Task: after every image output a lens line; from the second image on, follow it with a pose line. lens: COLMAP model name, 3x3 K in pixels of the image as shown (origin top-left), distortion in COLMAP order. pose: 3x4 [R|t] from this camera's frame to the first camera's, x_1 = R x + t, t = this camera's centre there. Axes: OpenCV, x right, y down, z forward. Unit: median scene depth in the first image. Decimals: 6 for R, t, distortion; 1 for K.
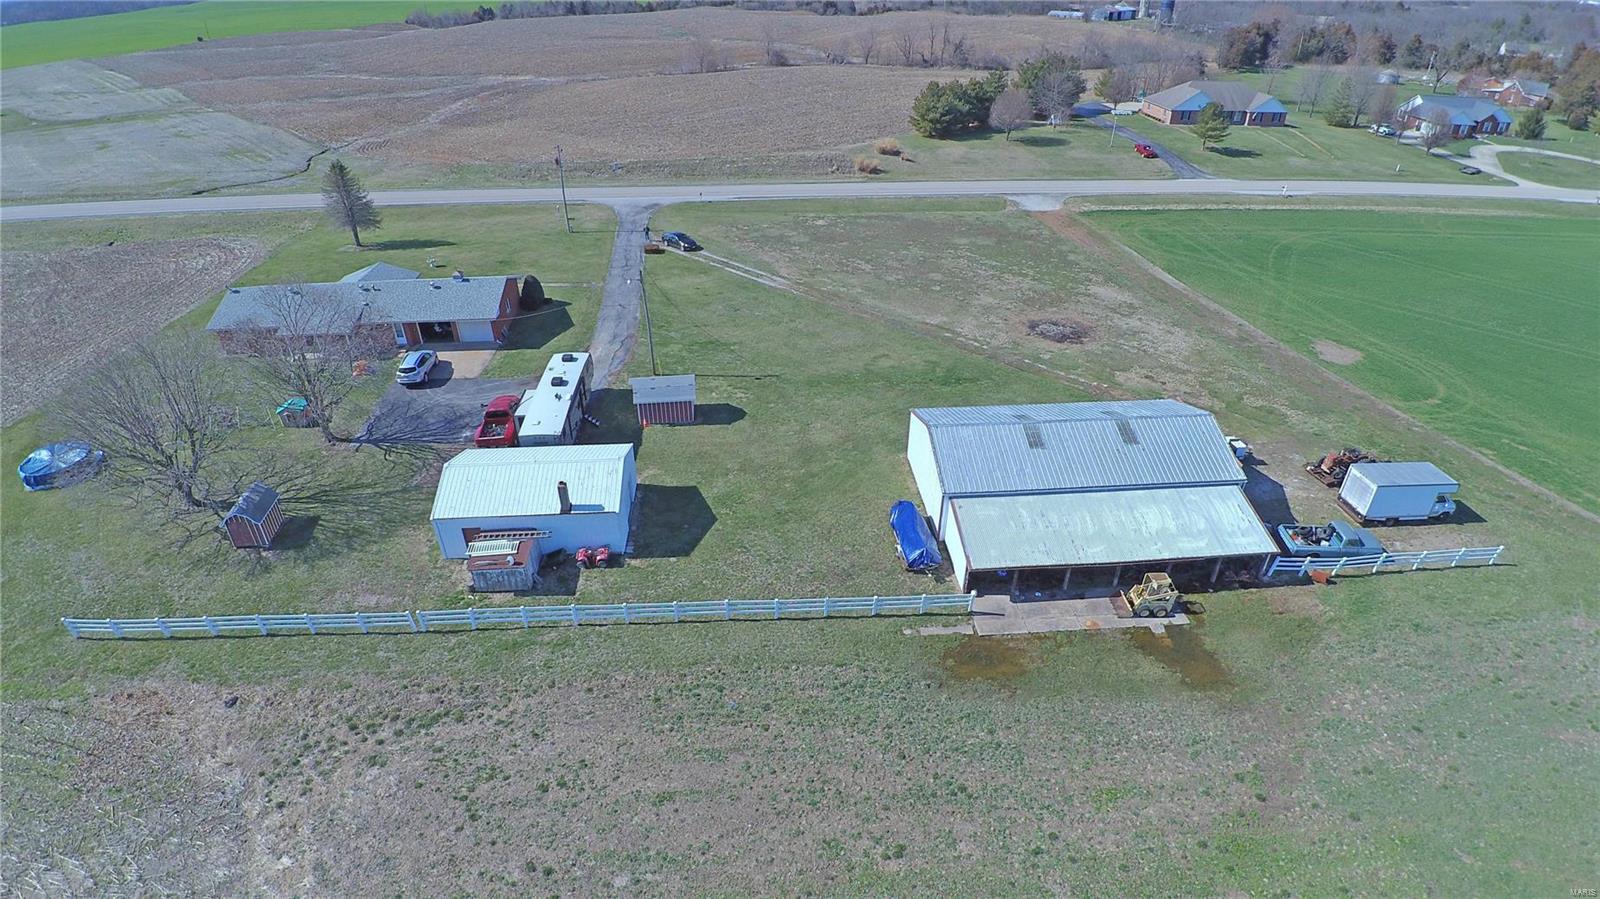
lens RADIAL K [[810.2, 0, 793.7], [0, 810.2, 453.2], [0, 0, 1]] dist [-0.034693, -0.022614]
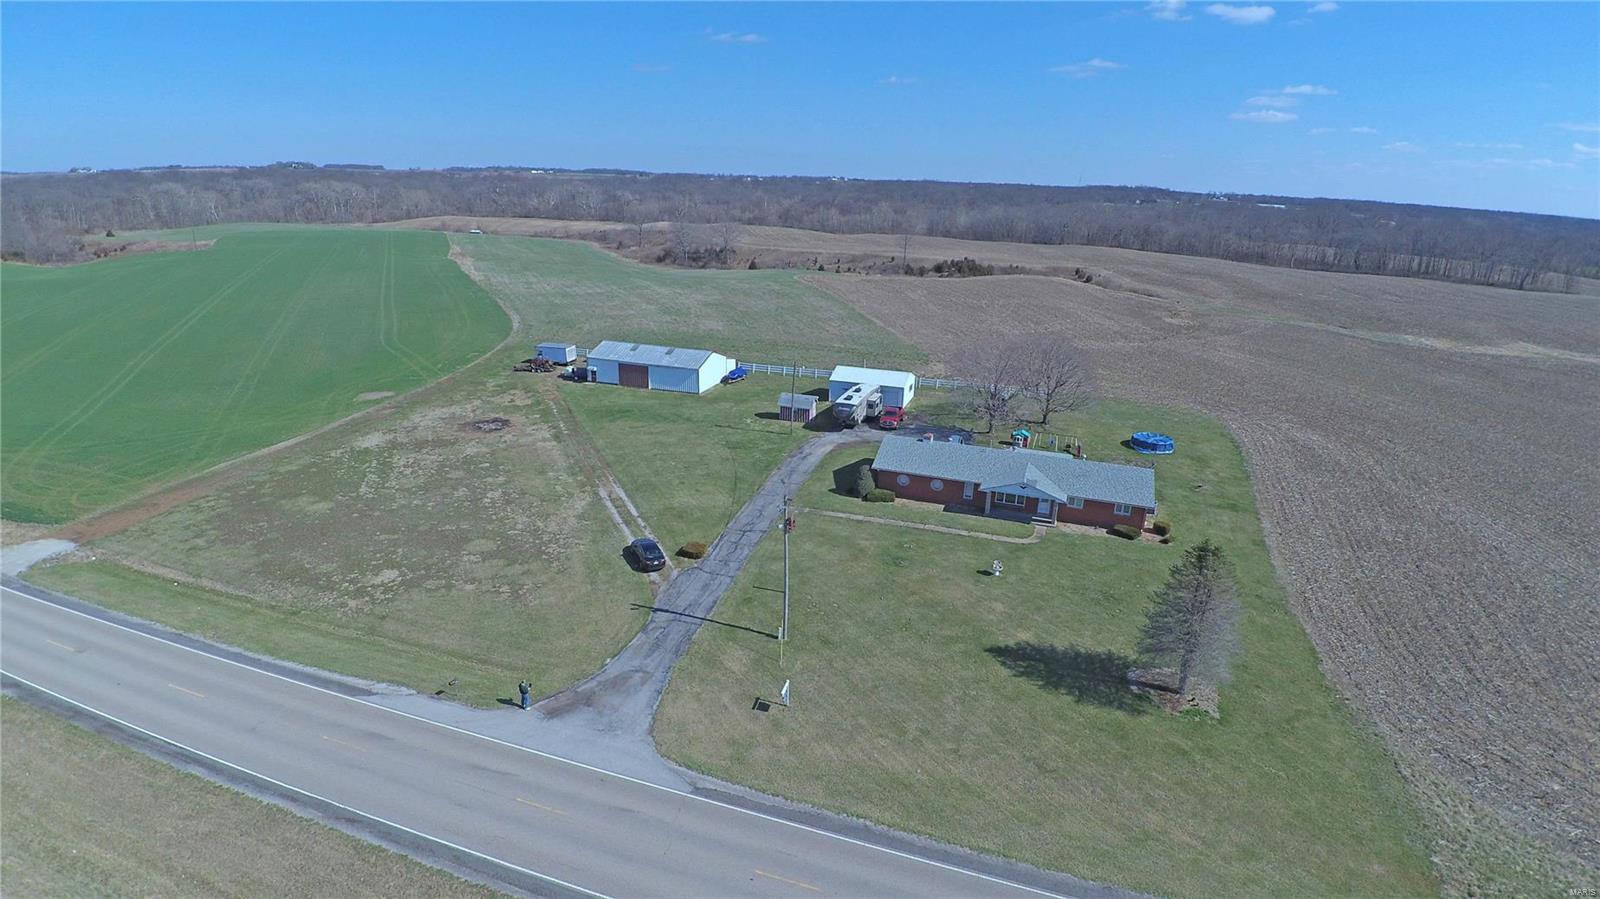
lens RADIAL K [[810.2, 0, 798.2], [0, 810.2, 452.0], [0, 0, 1]] dist [-0.034693, -0.022614]
pose [[-0.924336, -0.140117, 0.354922, -0.476555], [0.185130, 0.648659, 0.738220, -0.777496], [-0.333661, 0.748070, -0.573639, 1.255137]]
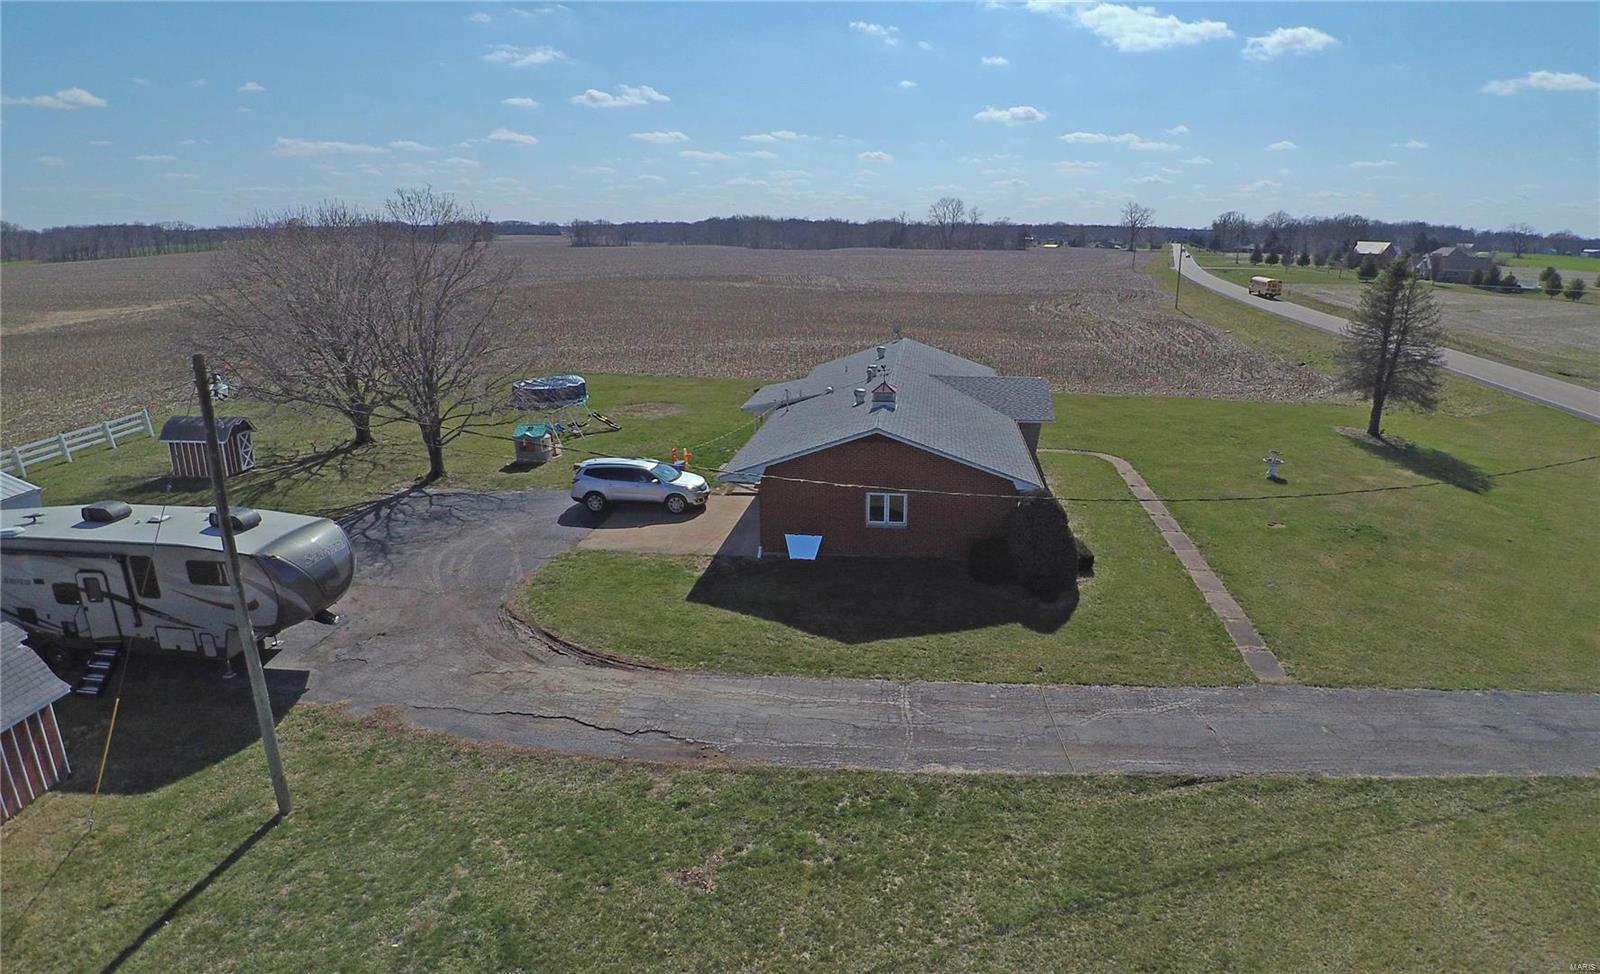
lens RADIAL K [[879.9, 0, 857.1], [0, 879.9, 492.8], [0, 0, 1]] dist [-0.046518, -0.013005]
pose [[-0.141106, 0.291043, -0.946247, 0.010448], [-0.531642, 0.784018, 0.320425, -0.231532], [0.835132, 0.548279, 0.044102, 0.730396]]
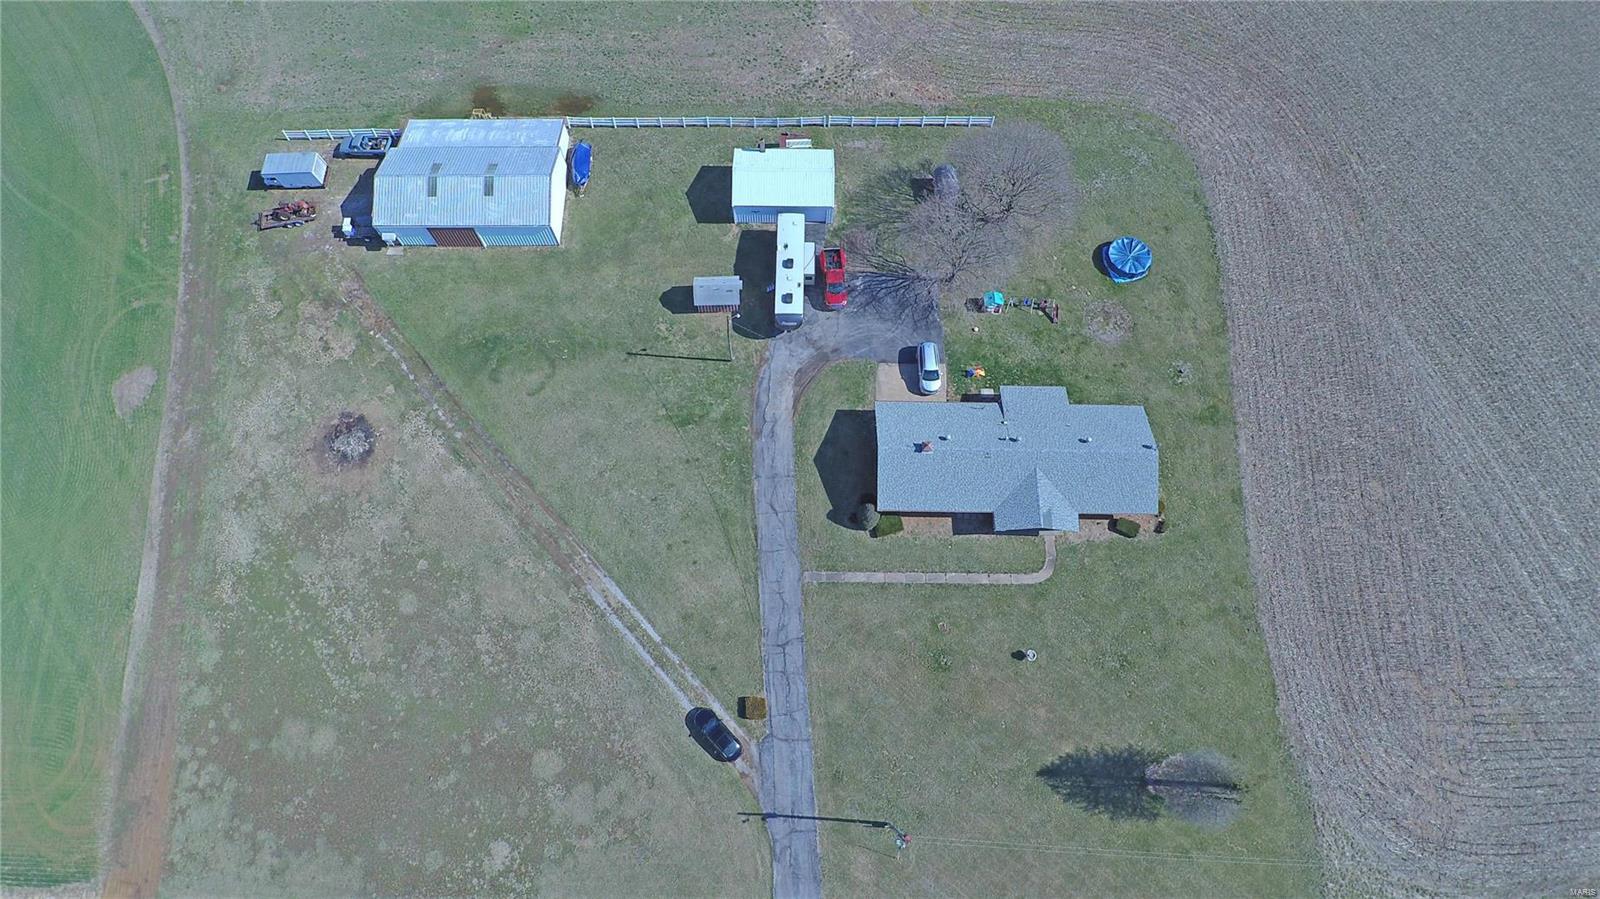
lens RADIAL K [[810.2, 0, 798.9], [0, 810.2, 450.4], [0, 0, 1]] dist [-0.034693, -0.022614]
pose [[-0.997867, -0.063152, 0.016559, -0.203589], [0.029756, -0.214171, 0.976343, -0.878545], [-0.058111, 0.974753, 0.215594, 0.585600]]
